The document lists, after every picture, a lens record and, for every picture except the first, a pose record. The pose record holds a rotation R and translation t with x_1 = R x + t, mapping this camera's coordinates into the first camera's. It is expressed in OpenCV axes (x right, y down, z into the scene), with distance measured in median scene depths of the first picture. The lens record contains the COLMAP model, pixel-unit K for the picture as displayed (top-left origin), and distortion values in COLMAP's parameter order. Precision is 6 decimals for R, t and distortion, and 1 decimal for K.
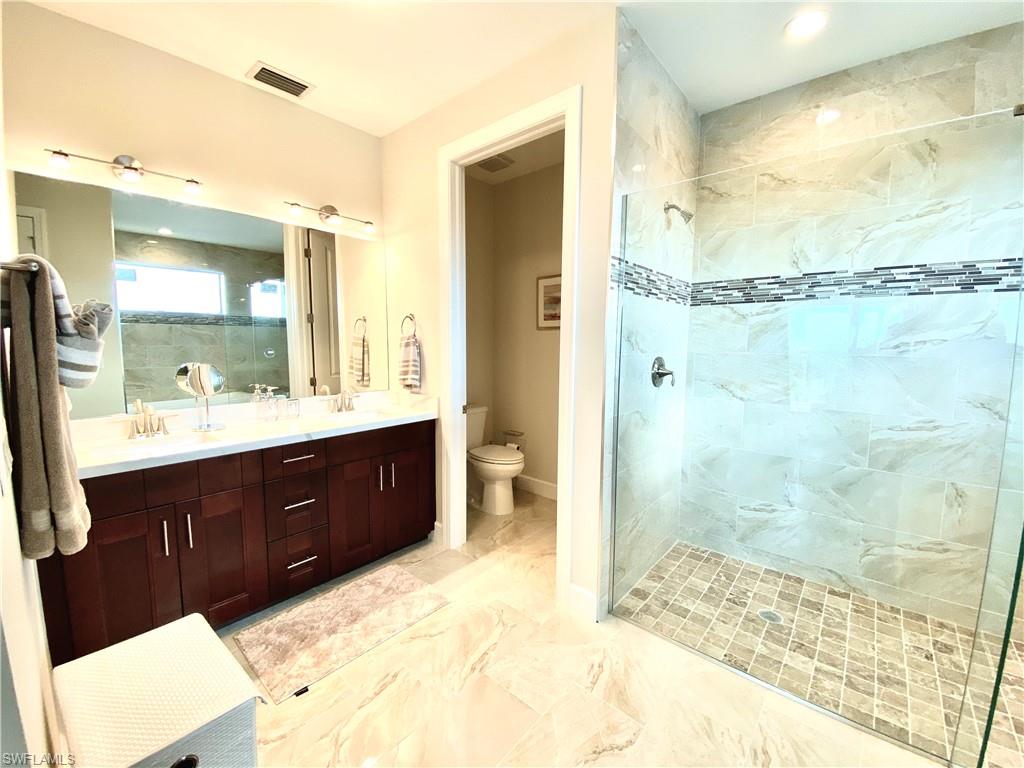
lens RADIAL K [[420.6, 0, 507.8], [0, 420.6, 381.9], [0, 0, 1]] dist [0.020373, -0.022408]
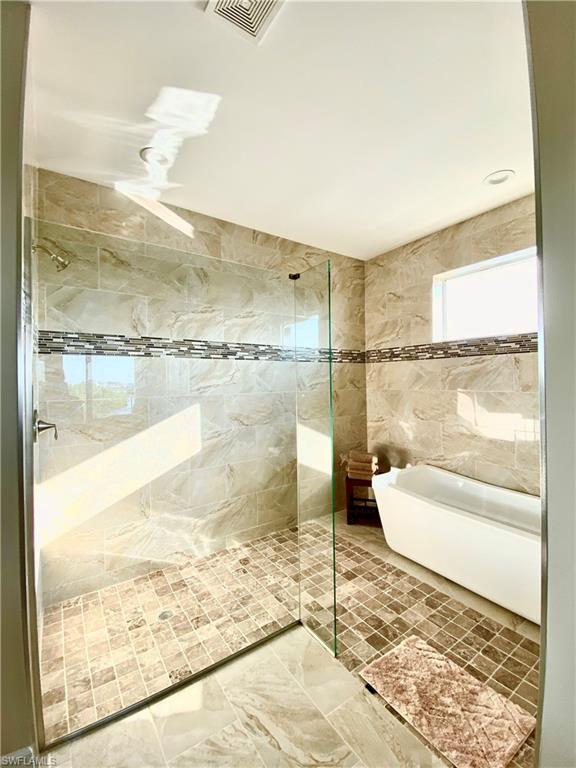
lens RADIAL K [[315.4, 0, 292.4], [0, 315.4, 383.9], [0, 0, 1]] dist [0.020373, -0.022408]
pose [[0.240428, -0.007338, 0.970639, -0.161568], [0.113386, 0.993338, -0.020576, -0.039841], [-0.964022, 0.115004, 0.239659, 0.362037]]
